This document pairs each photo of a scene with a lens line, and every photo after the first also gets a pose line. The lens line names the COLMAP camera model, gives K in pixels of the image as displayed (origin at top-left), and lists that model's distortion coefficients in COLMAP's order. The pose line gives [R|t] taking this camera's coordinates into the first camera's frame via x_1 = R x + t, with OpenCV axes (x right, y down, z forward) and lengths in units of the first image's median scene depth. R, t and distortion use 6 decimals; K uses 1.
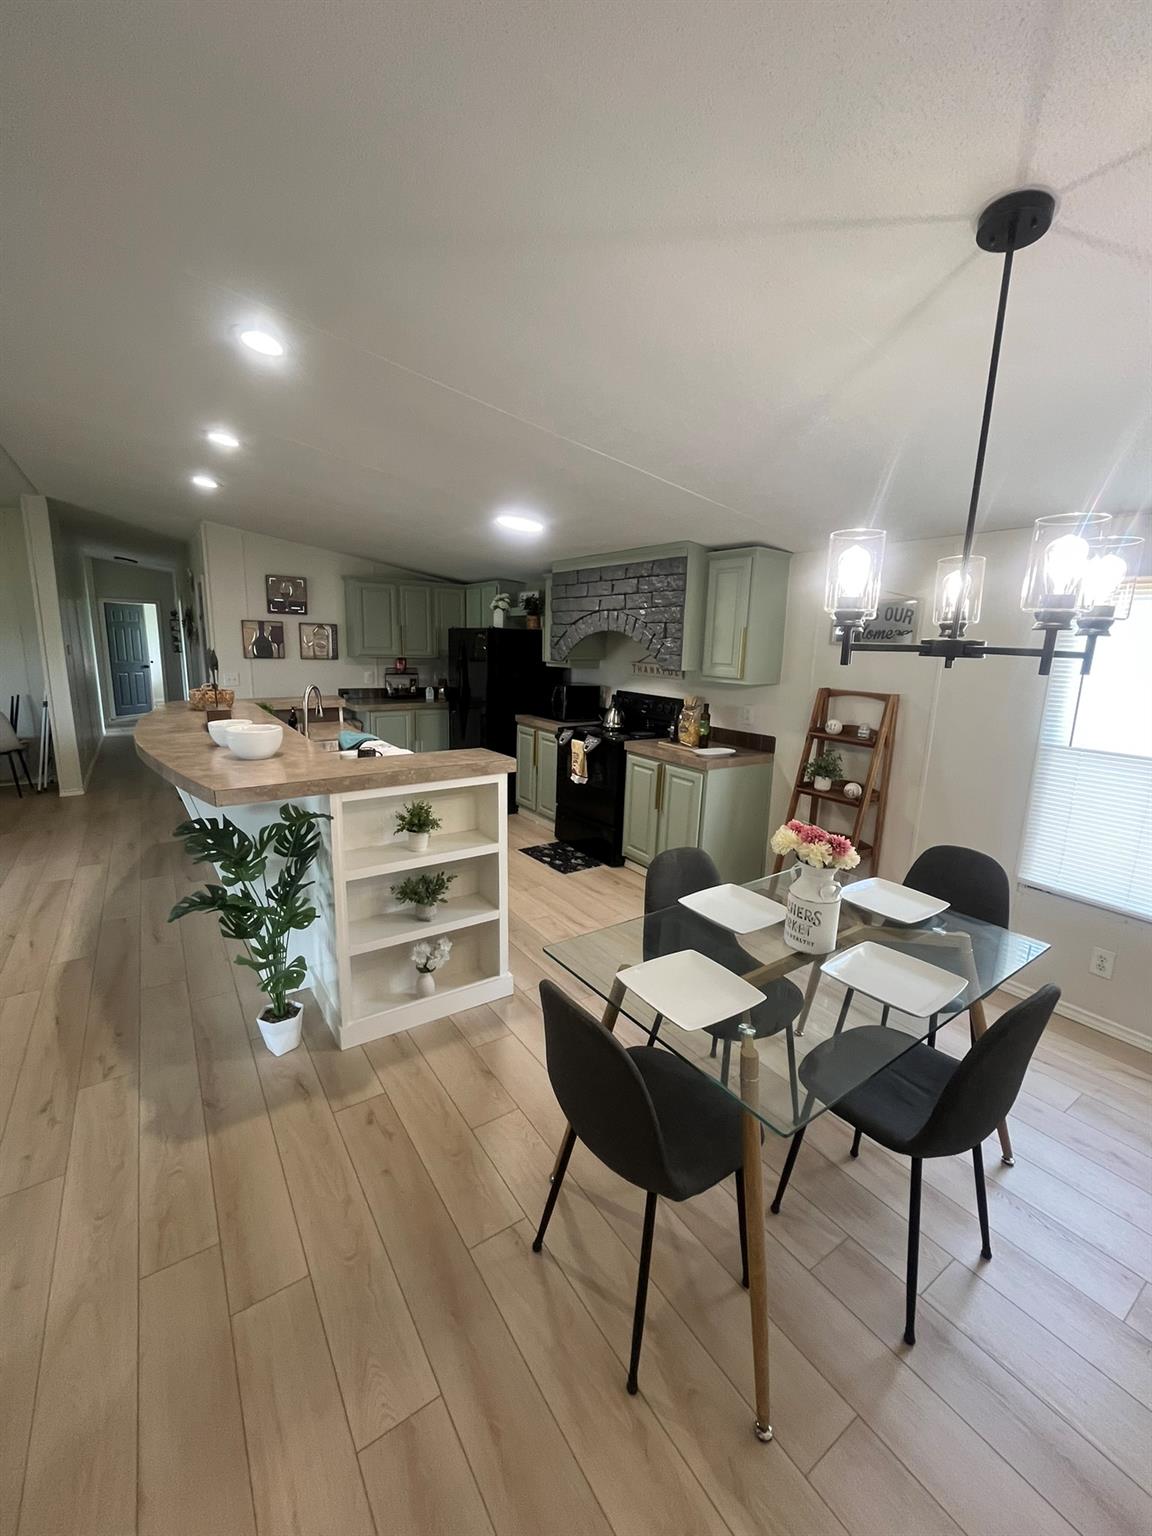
lens RADIAL K [[624.6, 0, 576.9], [0, 624.6, 767.5], [0, 0, 1]] dist [-0.004244, 0.000617]
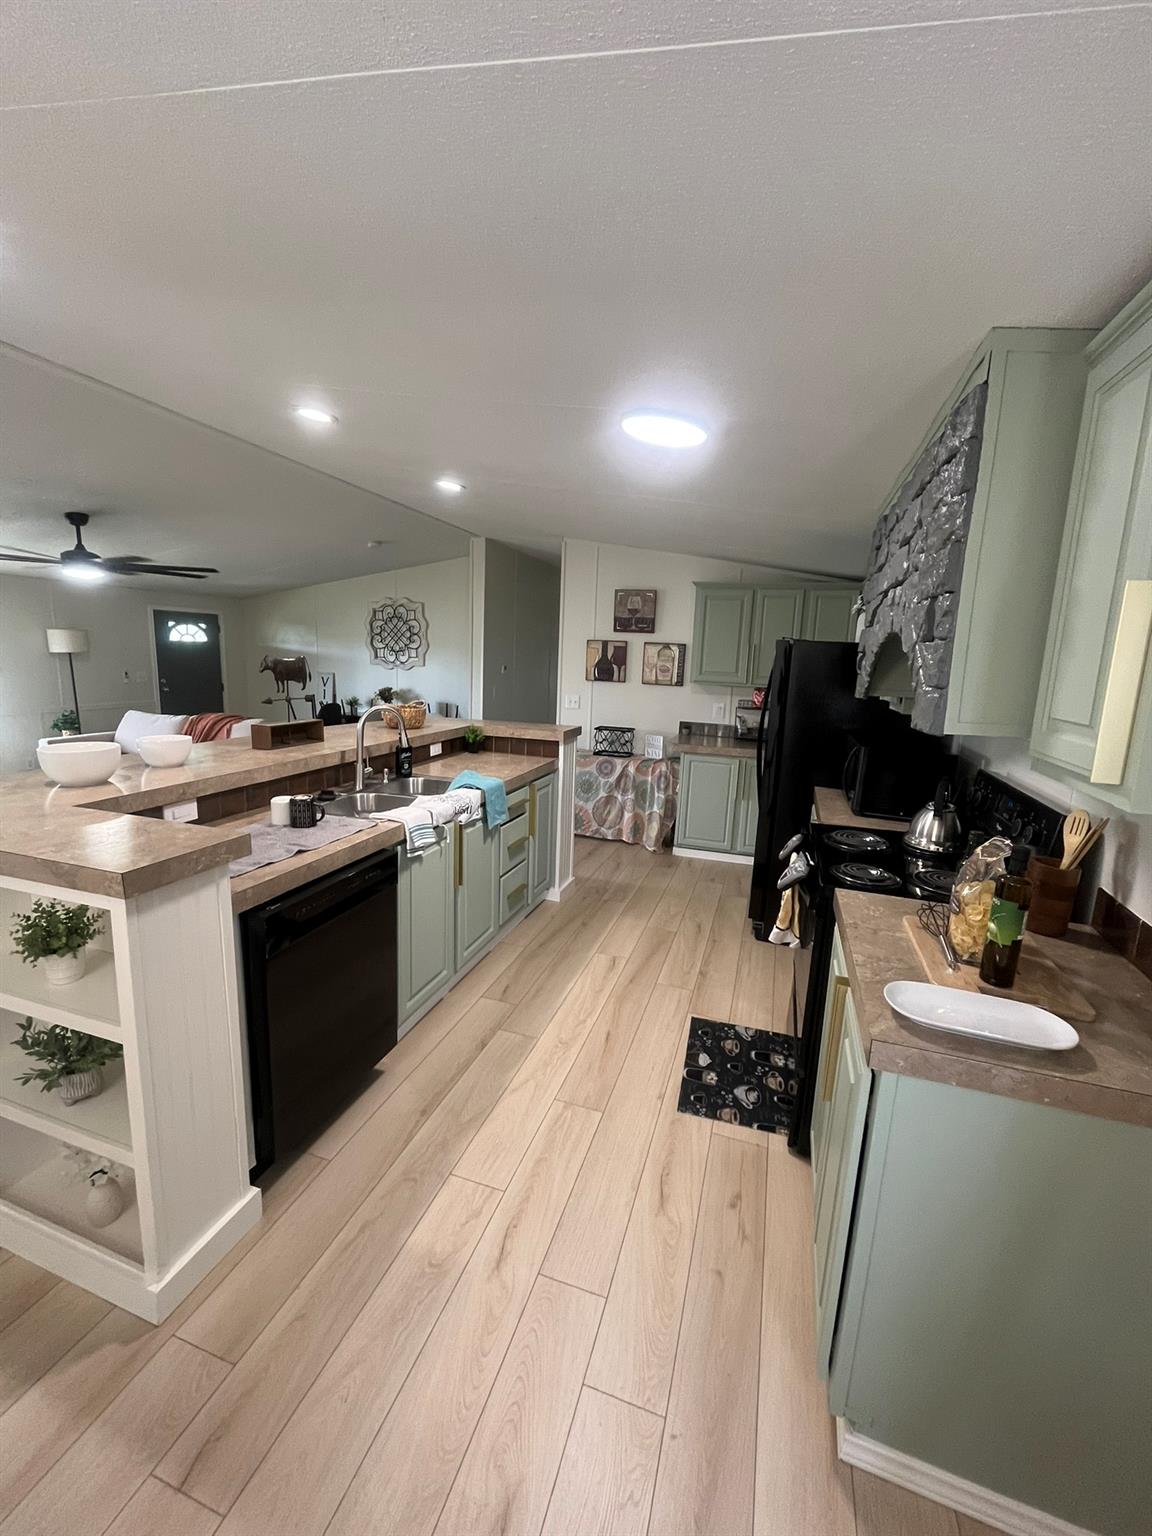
lens RADIAL K [[624.6, 0, 576.8], [0, 624.6, 765.2], [0, 0, 1]] dist [-0.004244, 0.000617]
pose [[0.608736, 0.134011, -0.781973, 0.236697], [-0.179517, 0.983334, 0.028772, -0.085623], [0.772797, 0.122863, 0.622648, 0.484822]]
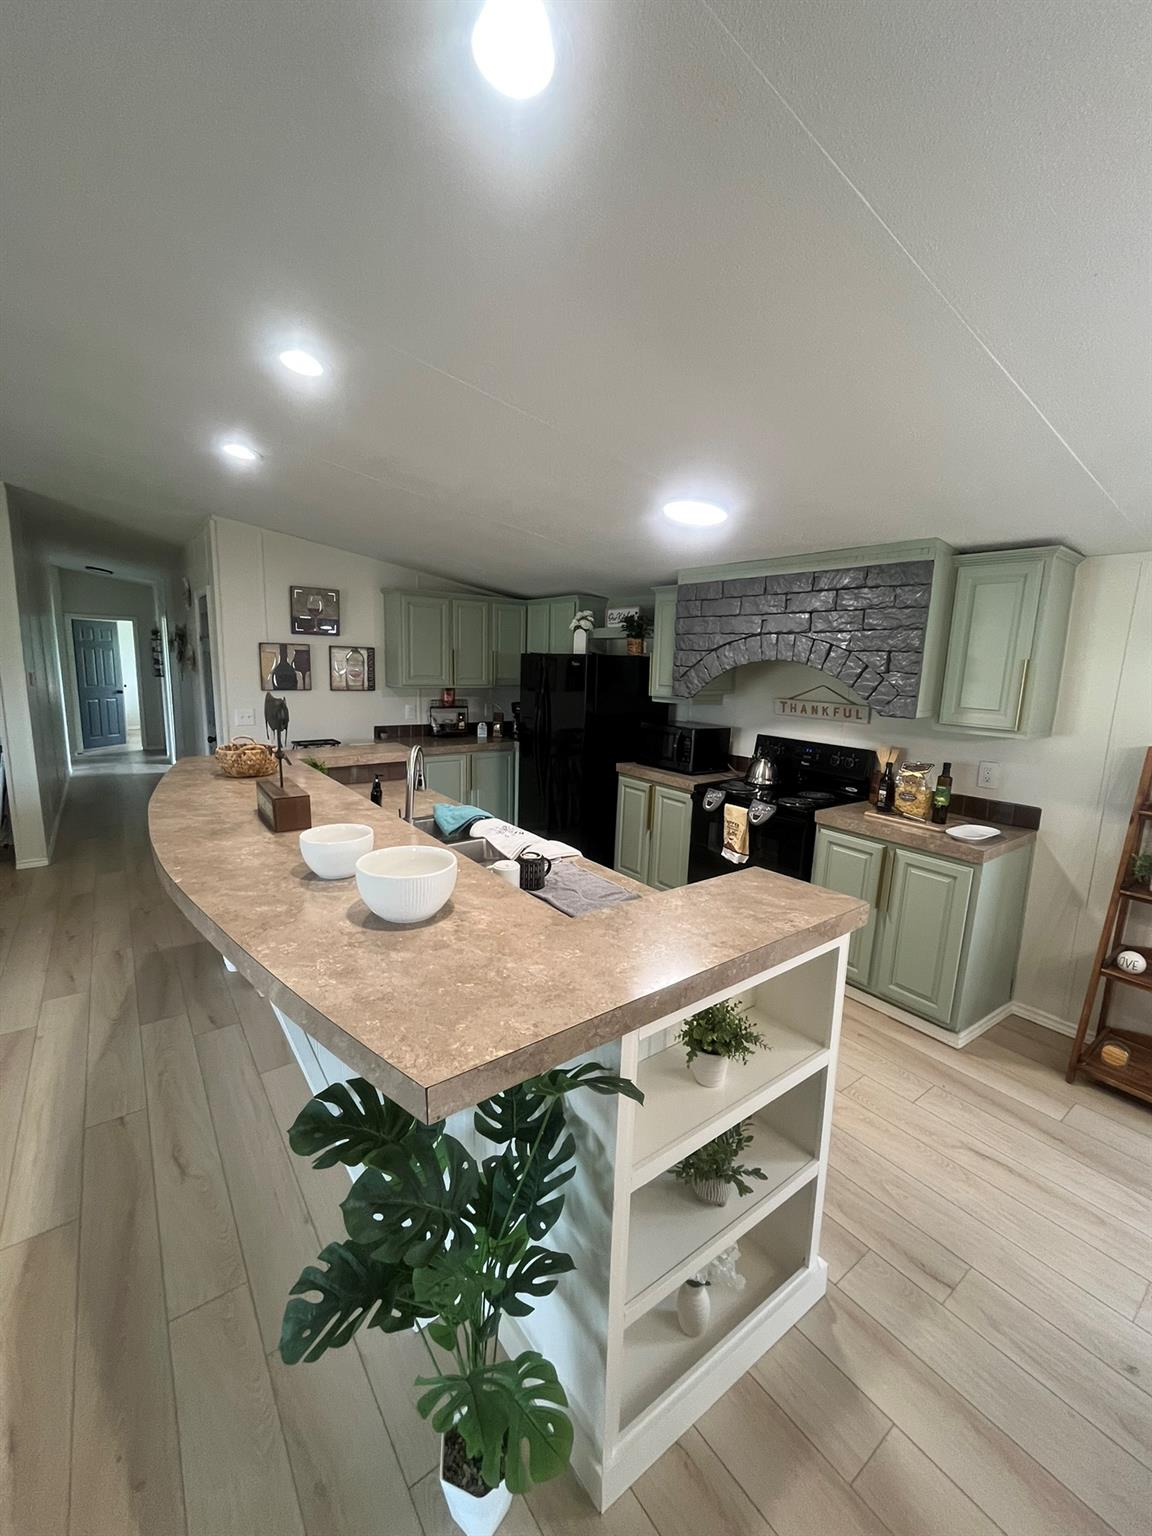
lens RADIAL K [[624.6, 0, 576.6], [0, 624.6, 767.1], [0, 0, 1]] dist [-0.004244, 0.000617]
pose [[0.999121, -0.005851, 0.041506, -0.192523], [0.006985, 0.999605, -0.027217, -0.061601], [-0.041330, 0.027483, 0.998767, 0.225851]]
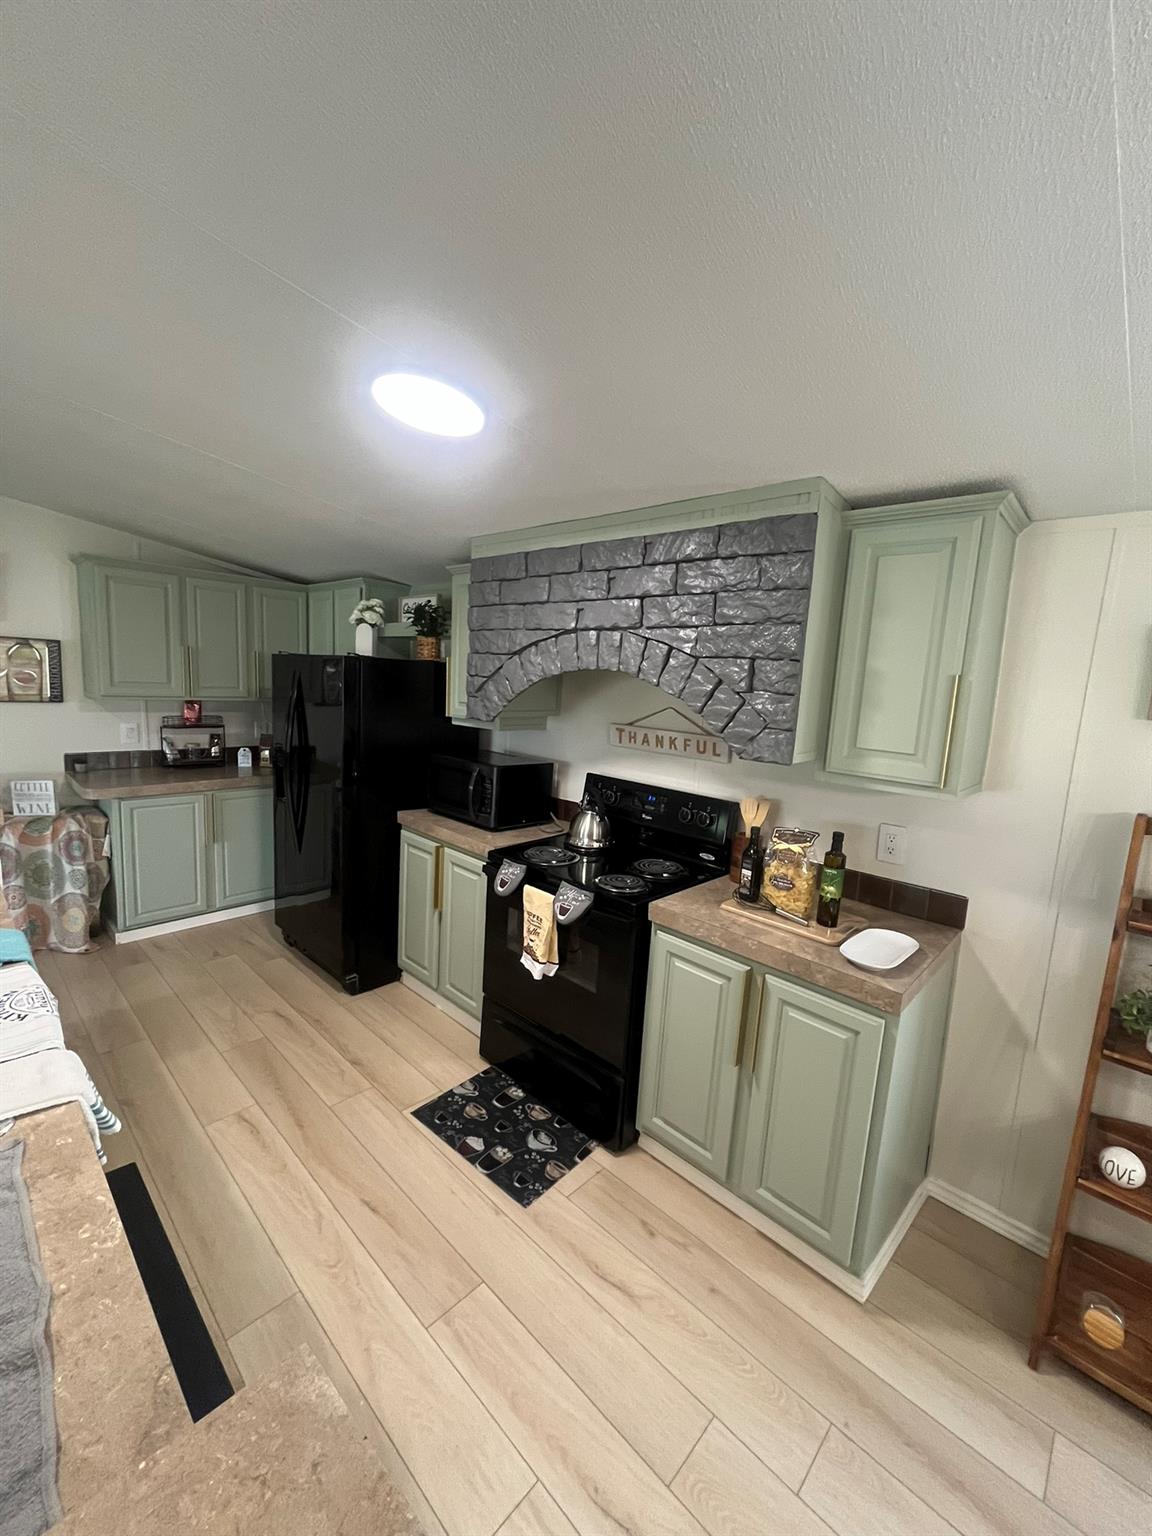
lens RADIAL K [[624.6, 0, 577.4], [0, 624.6, 765.7], [0, 0, 1]] dist [-0.004244, 0.000617]
pose [[0.977299, -0.005736, 0.211788, -0.062863], [0.016087, 0.998756, -0.047188, -0.102042], [-0.211254, 0.049524, 0.976176, 0.445323]]
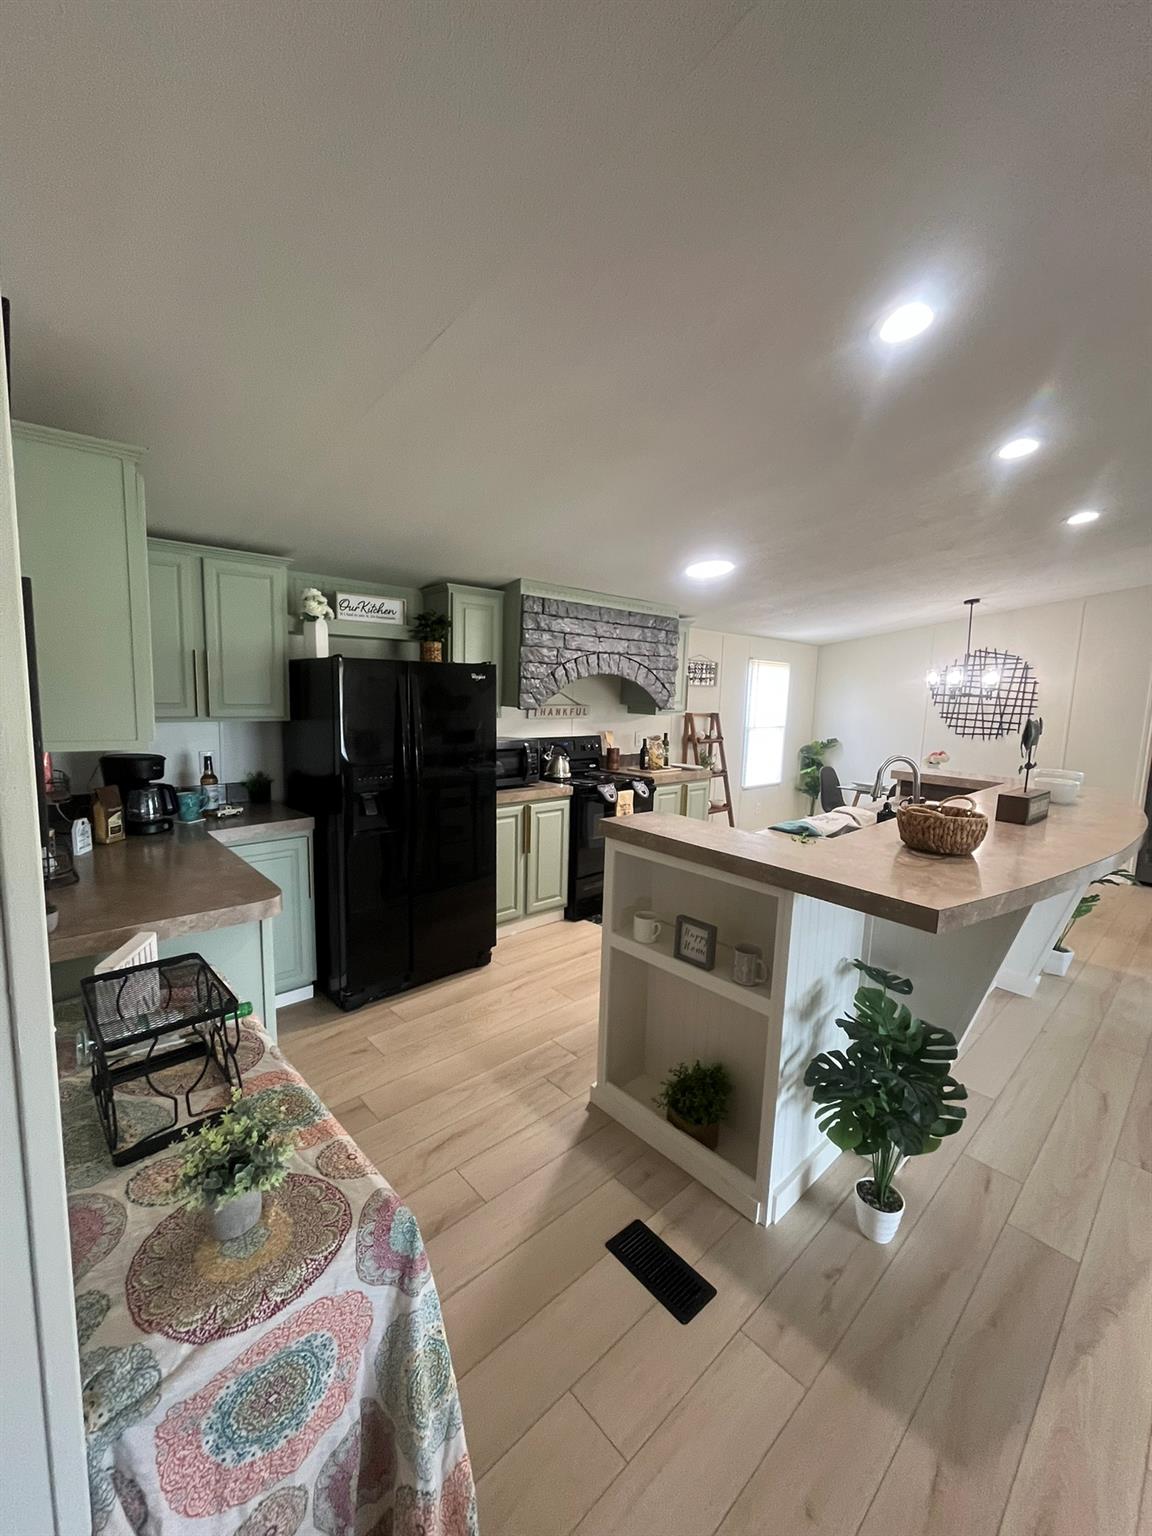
lens RADIAL K [[624.6, 0, 577.7], [0, 624.6, 766.2], [0, 0, 1]] dist [-0.004244, 0.000617]
pose [[-0.149431, -0.158770, 0.975942, -0.784508], [0.162989, 0.969567, 0.182689, -0.229077], [-0.975246, 0.186367, -0.119006, 1.025885]]
